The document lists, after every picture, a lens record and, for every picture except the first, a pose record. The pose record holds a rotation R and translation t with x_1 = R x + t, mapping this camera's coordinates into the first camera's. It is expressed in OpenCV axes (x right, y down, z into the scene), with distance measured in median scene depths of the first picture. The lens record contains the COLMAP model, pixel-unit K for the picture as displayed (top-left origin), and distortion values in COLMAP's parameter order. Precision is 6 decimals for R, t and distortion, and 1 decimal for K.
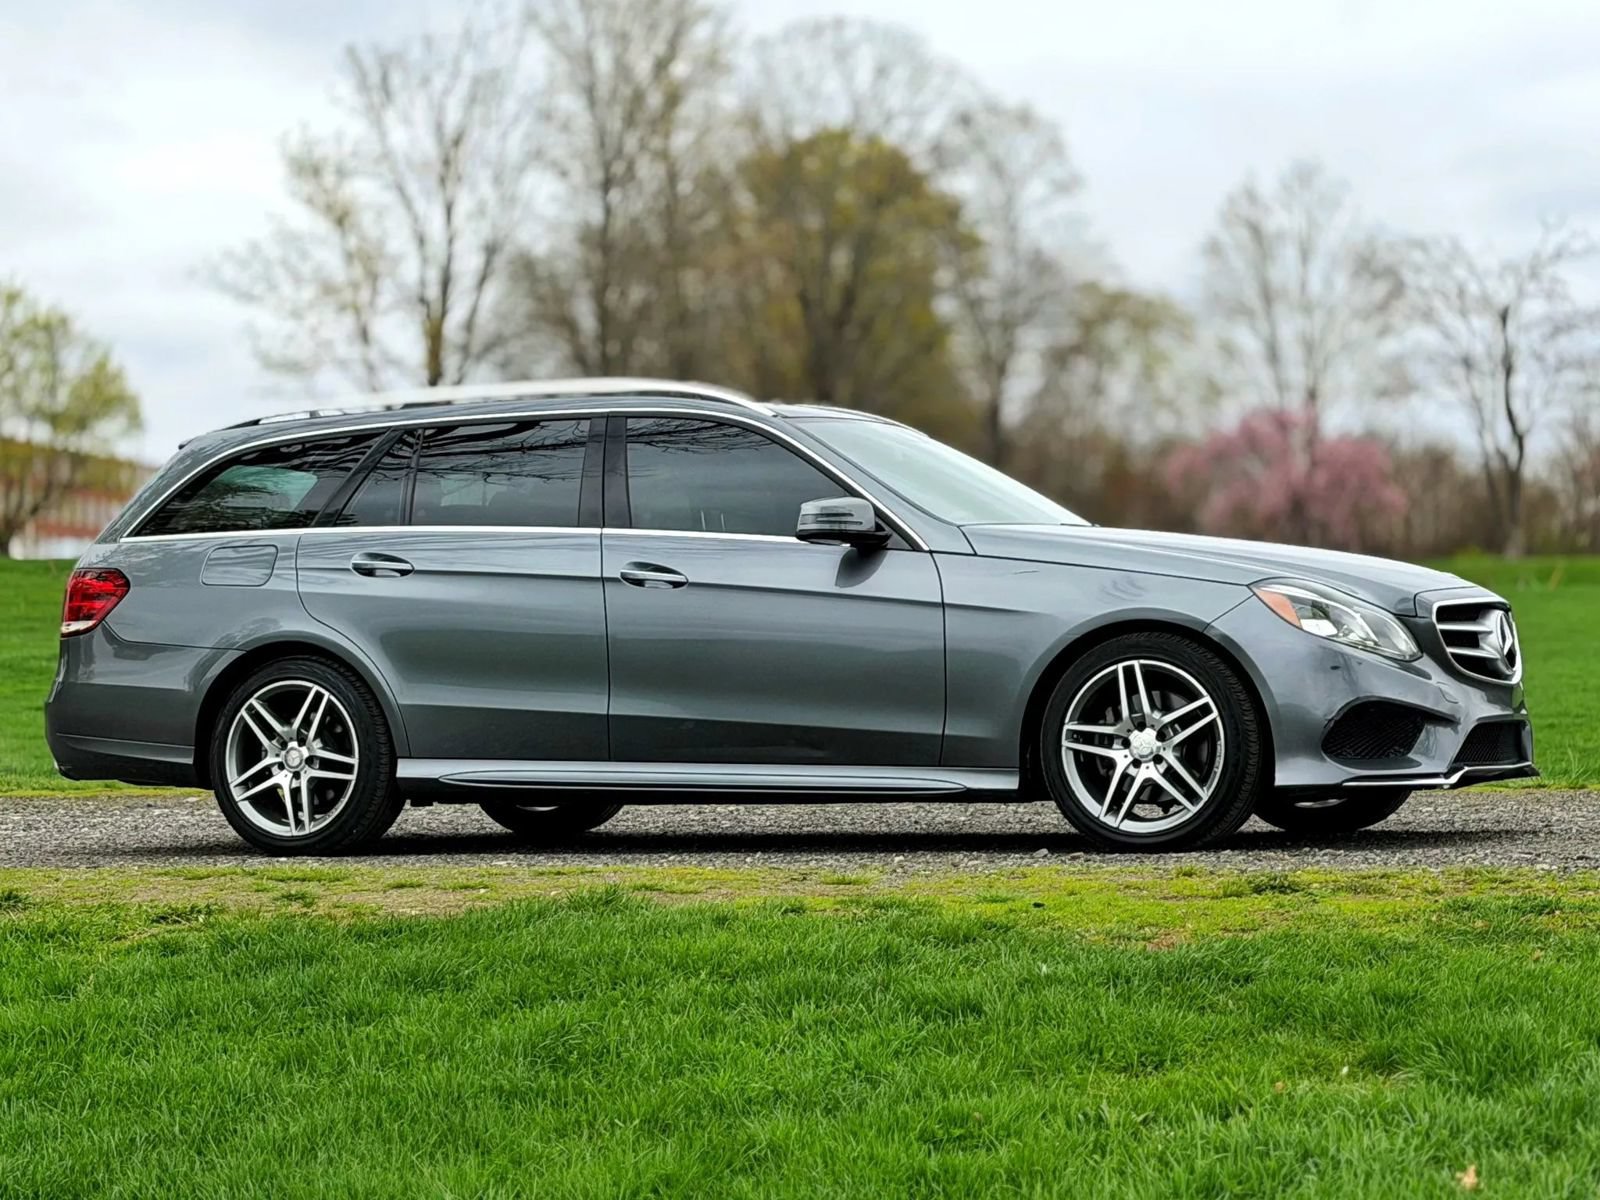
lens RADIAL K [[3839.5, 0, 816.2], [0, 3839.5, 721.8], [0, 0, 1]] dist [0.137932, 0.000000]
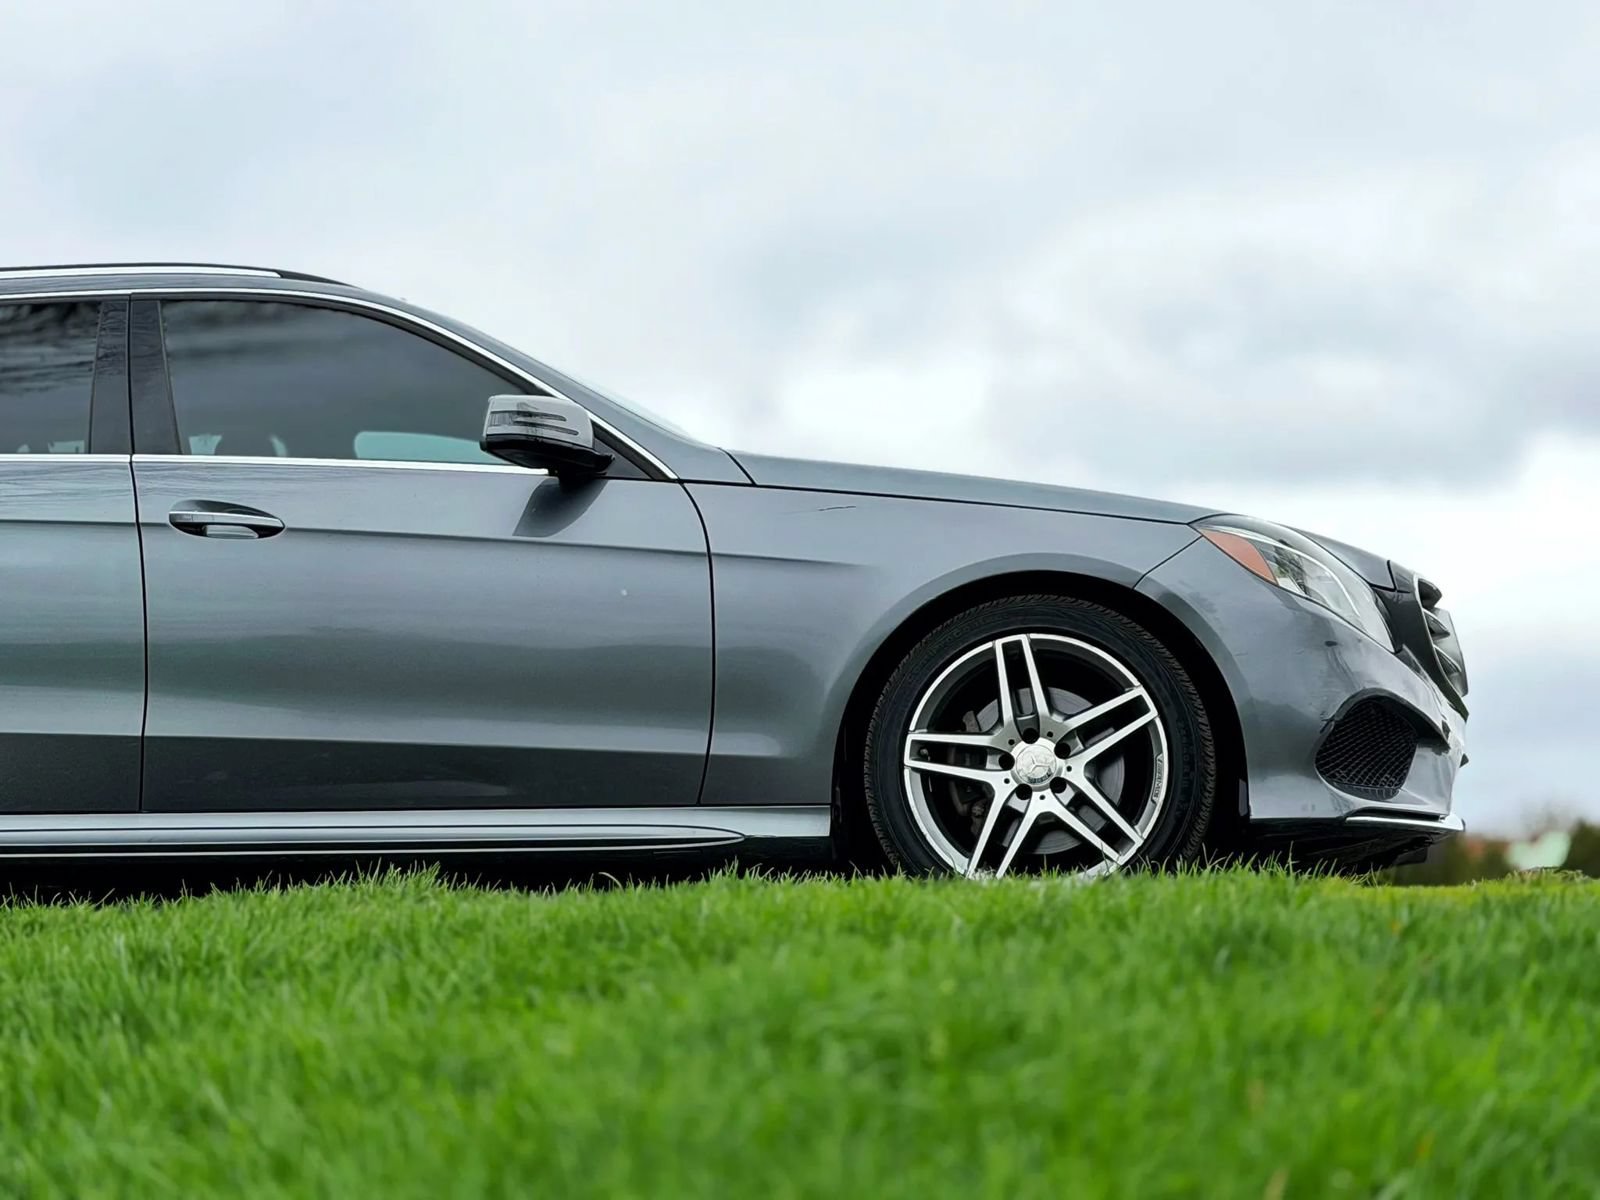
lens RADIAL K [[3272.7, 0, 813.3], [0, 3272.7, 610.7], [0, 0, 1]] dist [0.151643, 0.000000]
pose [[0.958506, 0.036523, 0.282724, -0.105144], [0.005787, 0.989062, -0.147389, 0.059898], [-0.285014, 0.142909, 0.947810, 0.462627]]
